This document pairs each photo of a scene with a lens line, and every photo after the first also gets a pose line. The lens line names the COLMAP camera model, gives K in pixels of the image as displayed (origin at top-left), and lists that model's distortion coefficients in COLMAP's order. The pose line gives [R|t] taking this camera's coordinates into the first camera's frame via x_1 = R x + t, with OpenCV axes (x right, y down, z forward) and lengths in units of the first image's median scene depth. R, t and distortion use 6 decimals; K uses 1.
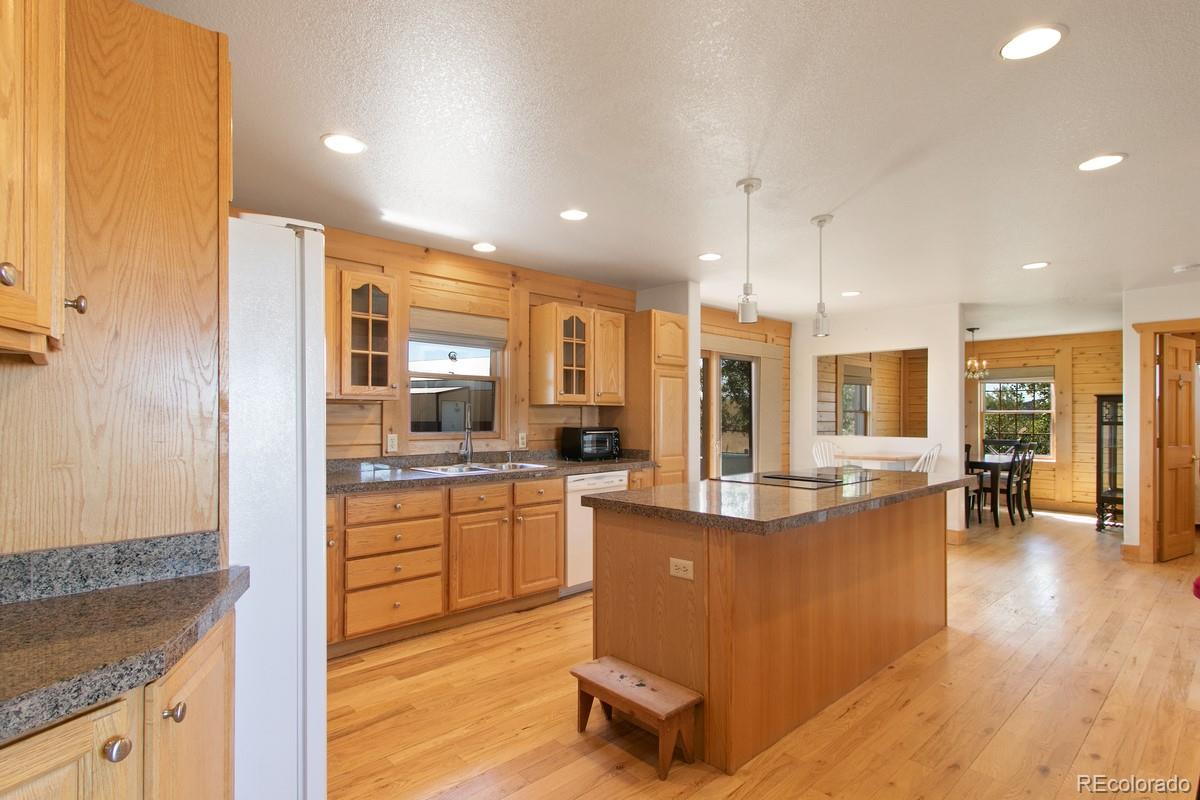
lens RADIAL K [[595.6, 0, 581.9], [0, 595.6, 416.1], [0, 0, 1]] dist [0.000263, -0.000069]
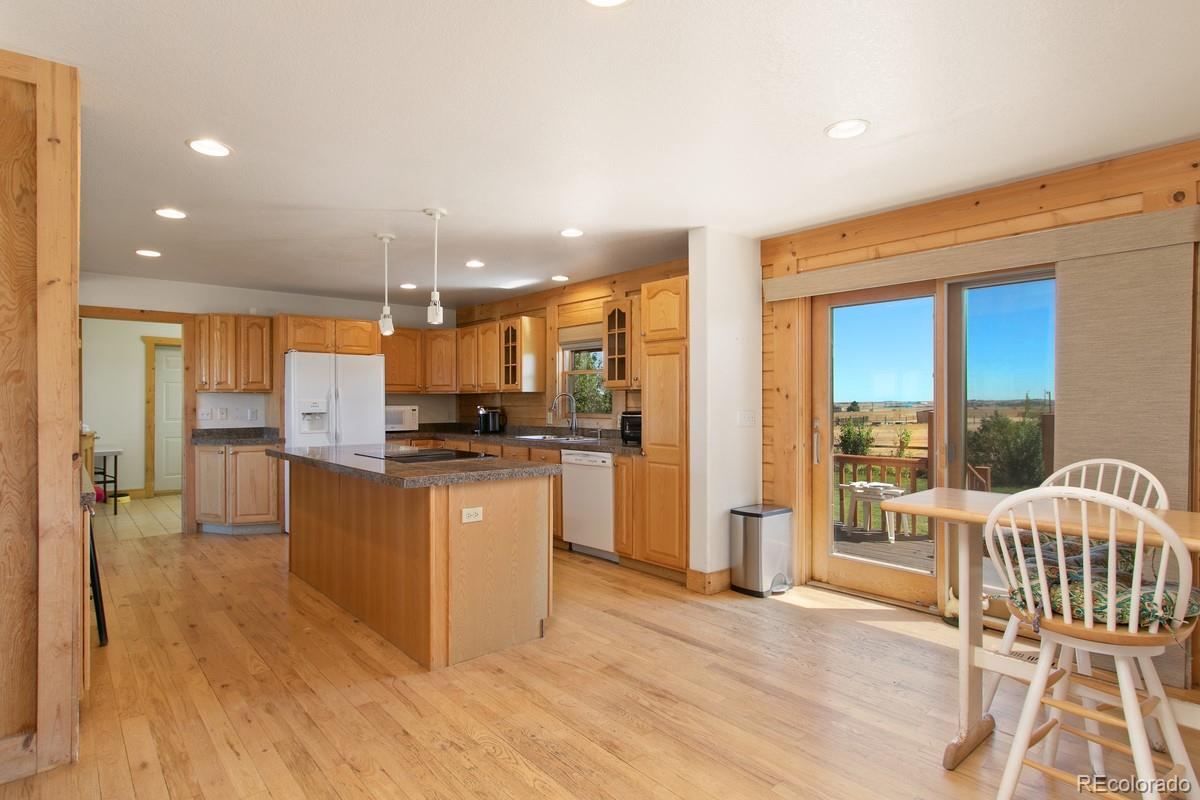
lens RADIAL K [[616.9, 0, 591.3], [0, 616.9, 399.8], [0, 0, 1]] dist [0.002374, 0.000119]
pose [[-0.015766, -0.005964, -0.999858, 1.365833], [0.003818, 0.999975, -0.006025, 0.007147], [0.999868, -0.003912, -0.015743, 1.187571]]
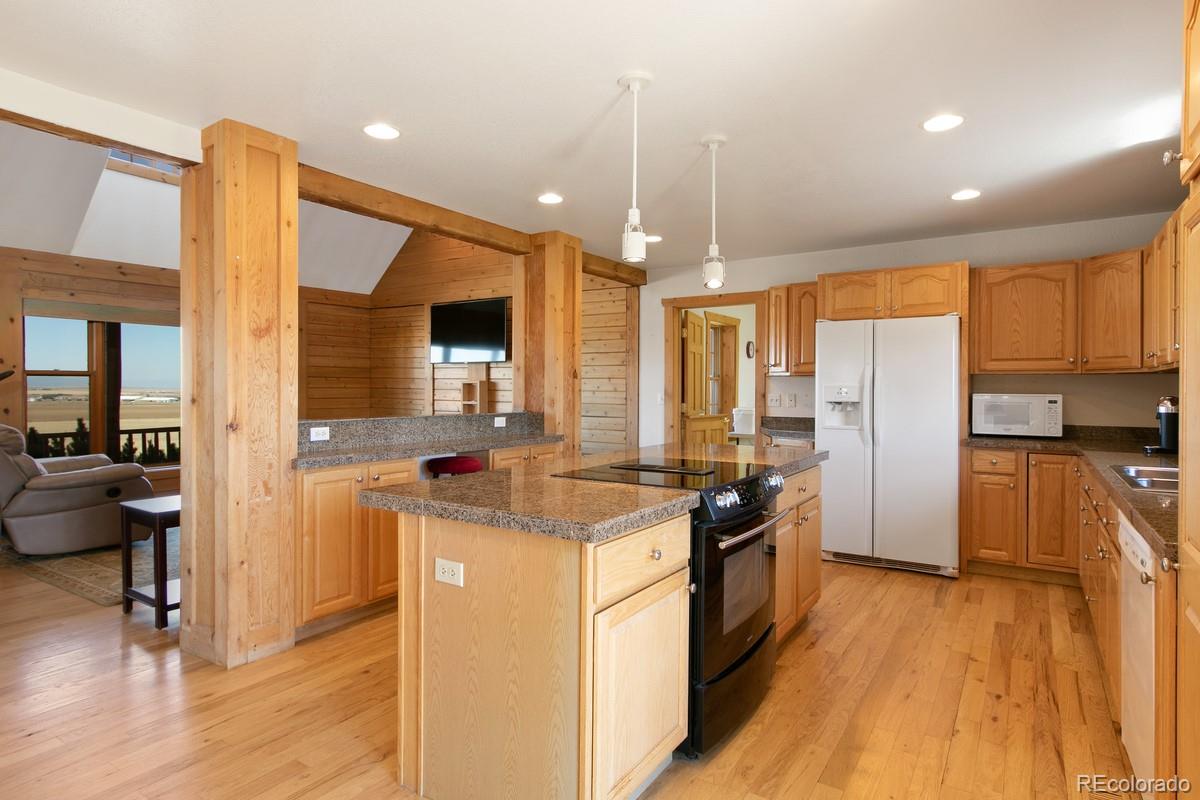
lens RADIAL K [[662.2, 0, 580.5], [0, 662.2, 389.3], [0, 0, 1]] dist [0.002318, 0.000150]
pose [[-0.969610, -0.005626, -0.244589, 0.586041], [-0.006143, 0.999980, 0.001349, 0.006255], [0.244577, 0.002811, -0.969626, 1.554177]]
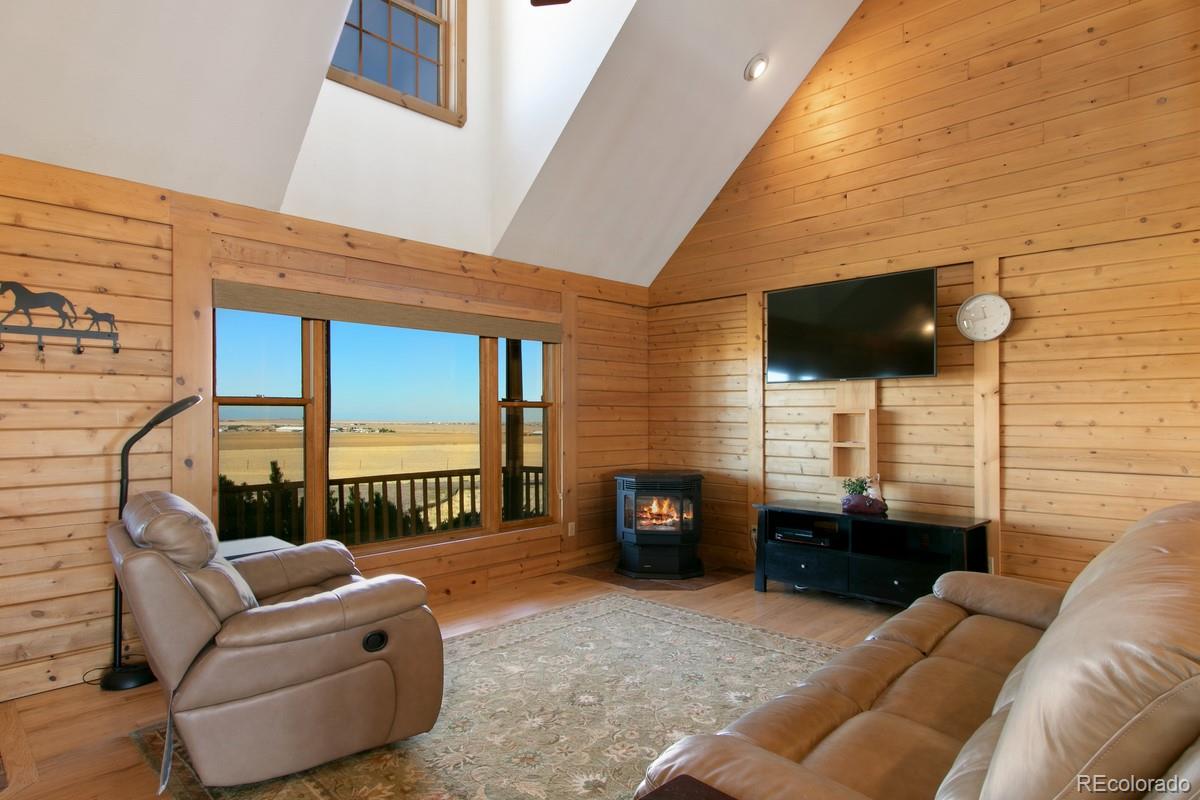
lens RADIAL K [[660.8, 0, 582.5], [0, 660.8, 408.0], [0, 0, 1]] dist [0.005373, 0.000284]
pose [[-0.998355, -0.002764, -0.057260, 0.996632], [-0.001931, 0.999891, -0.014610, 0.001371], [0.057294, -0.014475, -0.998252, 0.706201]]
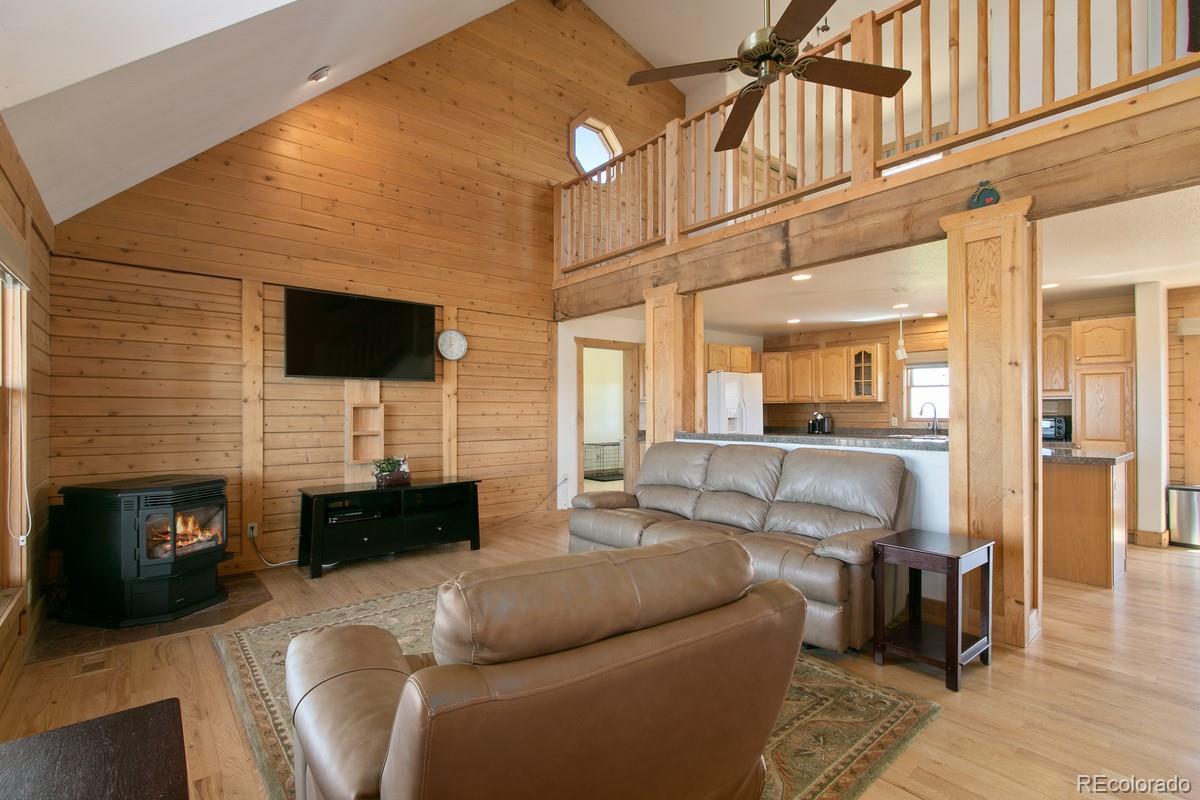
lens RADIAL K [[544.4, 0, 594.0], [0, 544.4, 406.4], [0, 0, 1]] dist [0.000231, 0.000018]
pose [[-0.035424, -0.010038, -0.999322, 1.652626], [0.005286, 0.999934, -0.010231, 0.006621], [0.999358, -0.005645, -0.035368, 0.043524]]
